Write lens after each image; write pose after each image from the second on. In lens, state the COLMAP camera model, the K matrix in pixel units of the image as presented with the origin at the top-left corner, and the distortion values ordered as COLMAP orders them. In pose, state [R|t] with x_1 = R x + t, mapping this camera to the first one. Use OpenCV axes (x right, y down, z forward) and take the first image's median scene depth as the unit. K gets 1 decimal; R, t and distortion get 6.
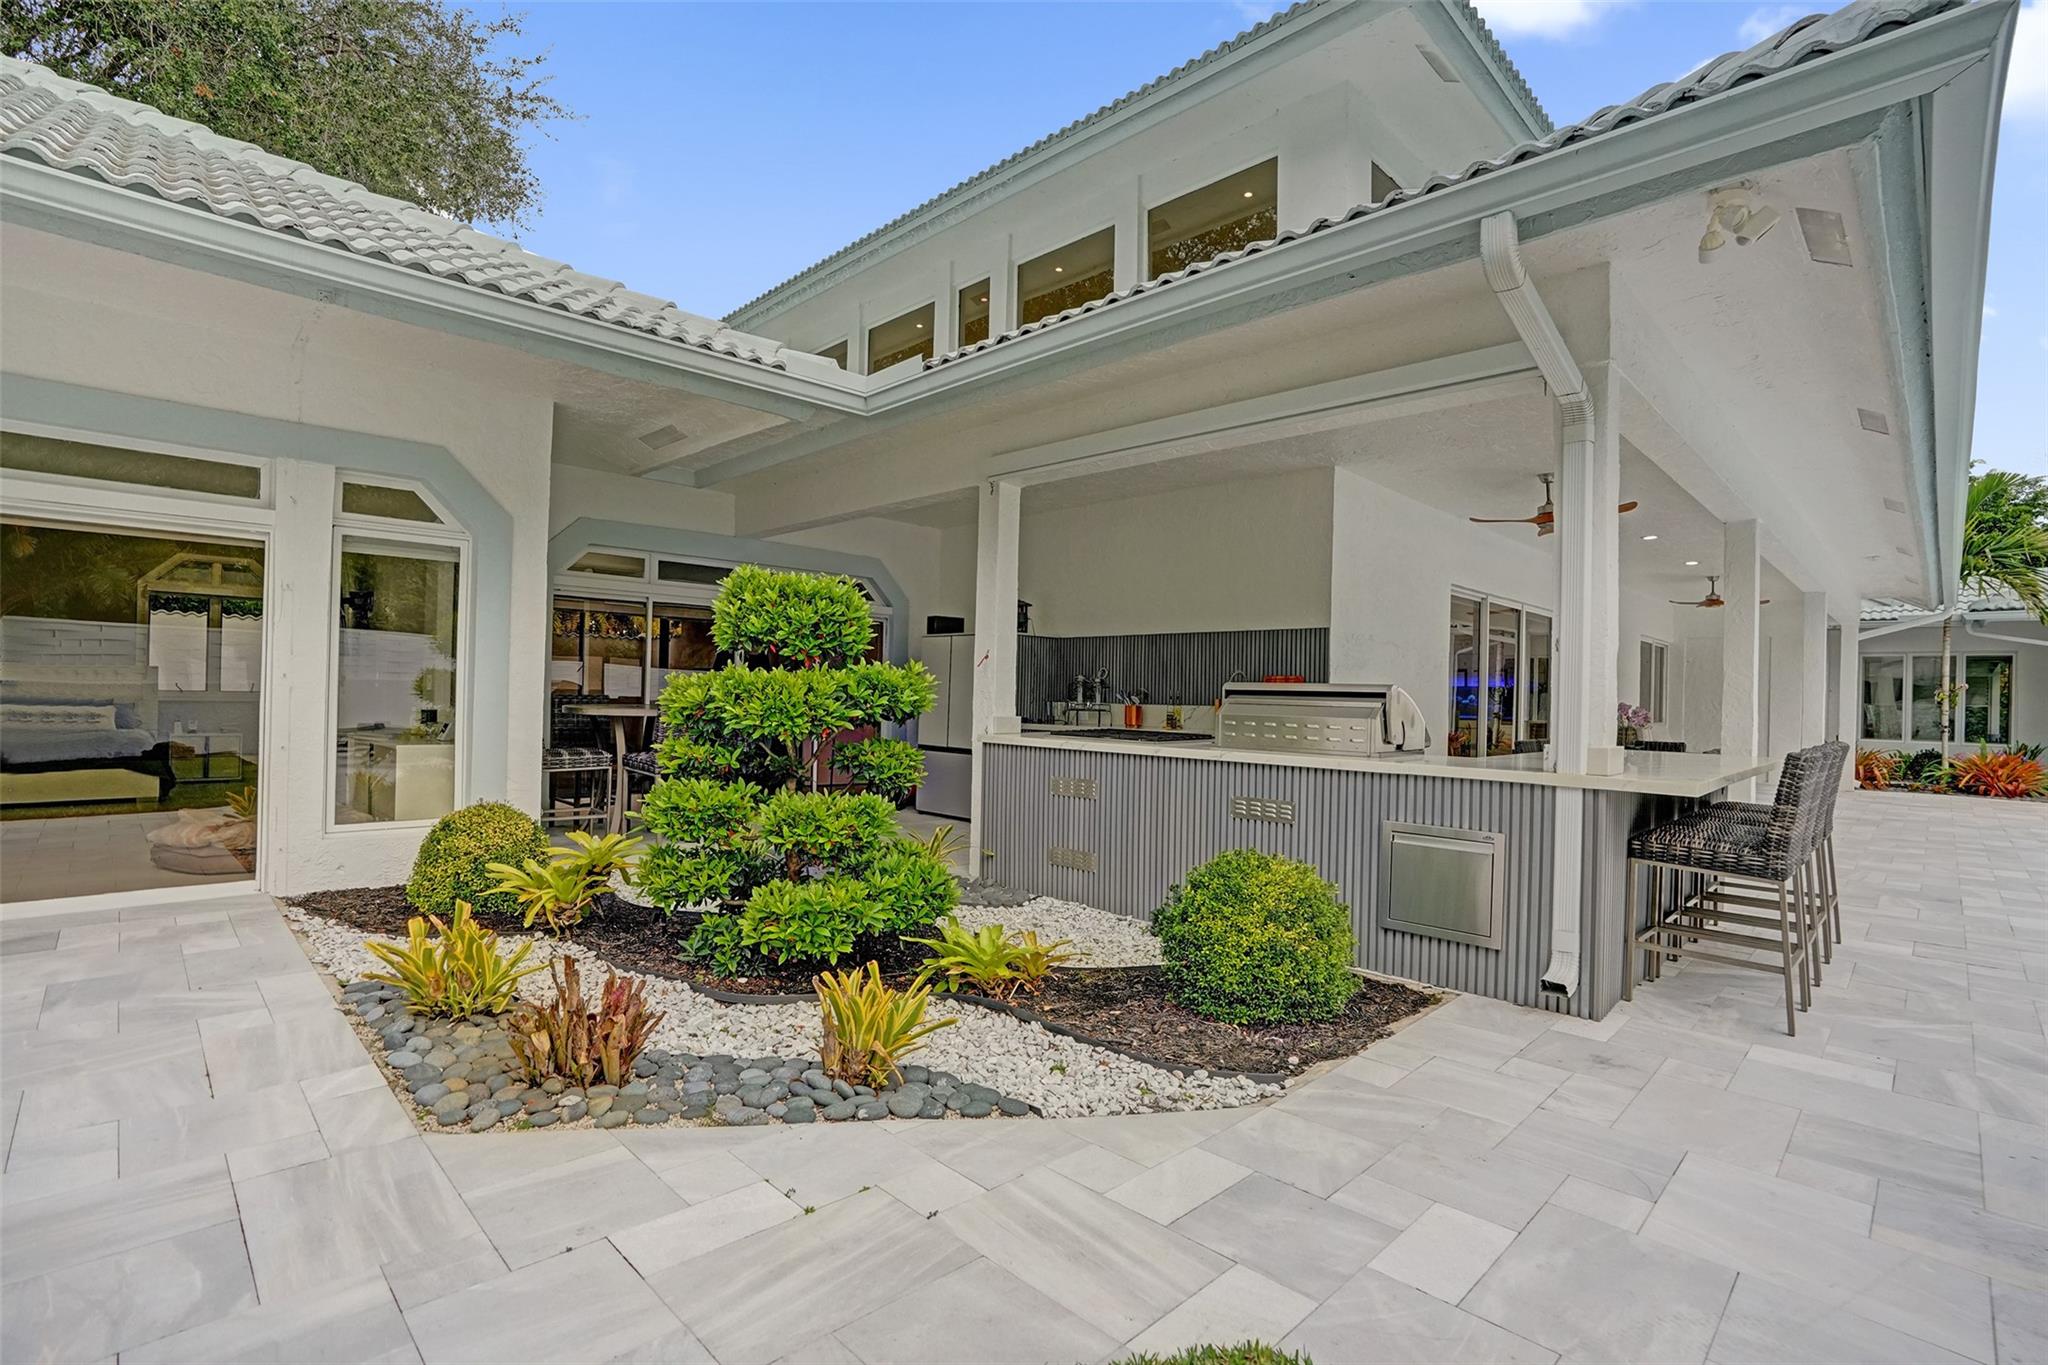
lens RADIAL K [[918.9, 0, 1017.8], [0, 918.9, 672.1], [0, 0, 1]] dist [-0.003260, 0.000286]
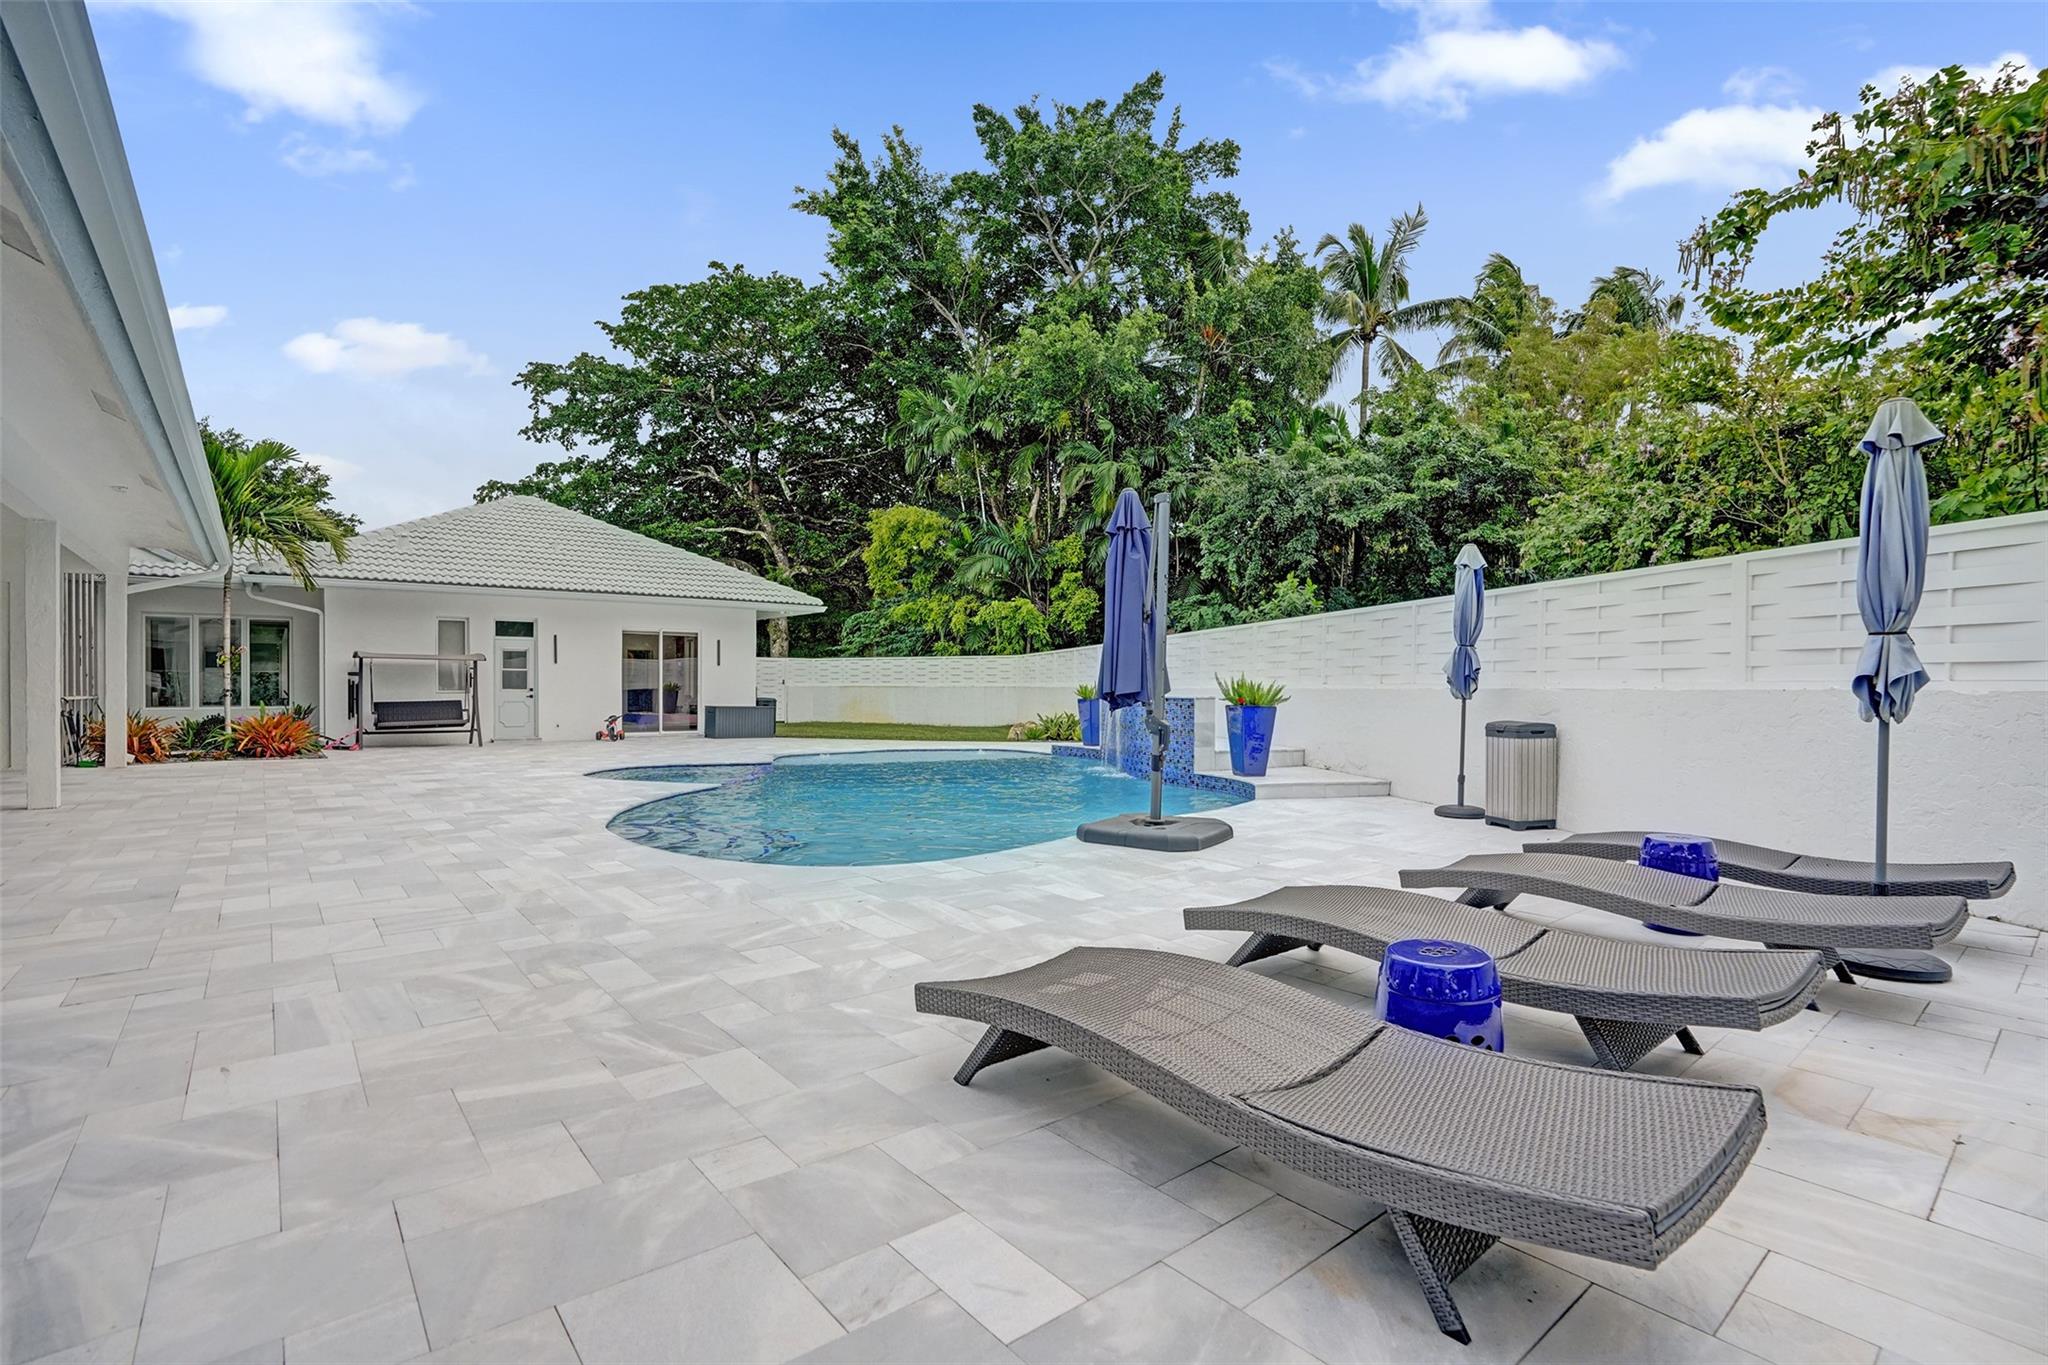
lens RADIAL K [[918.9, 0, 1017.8], [0, 918.9, 672.1], [0, 0, 1]] dist [-0.003260, 0.000286]
pose [[0.091904, -0.006617, 0.995746, 0.111441], [-0.027374, 0.999583, 0.009169, 0.007185], [-0.995392, -0.028100, 0.091685, 0.065809]]
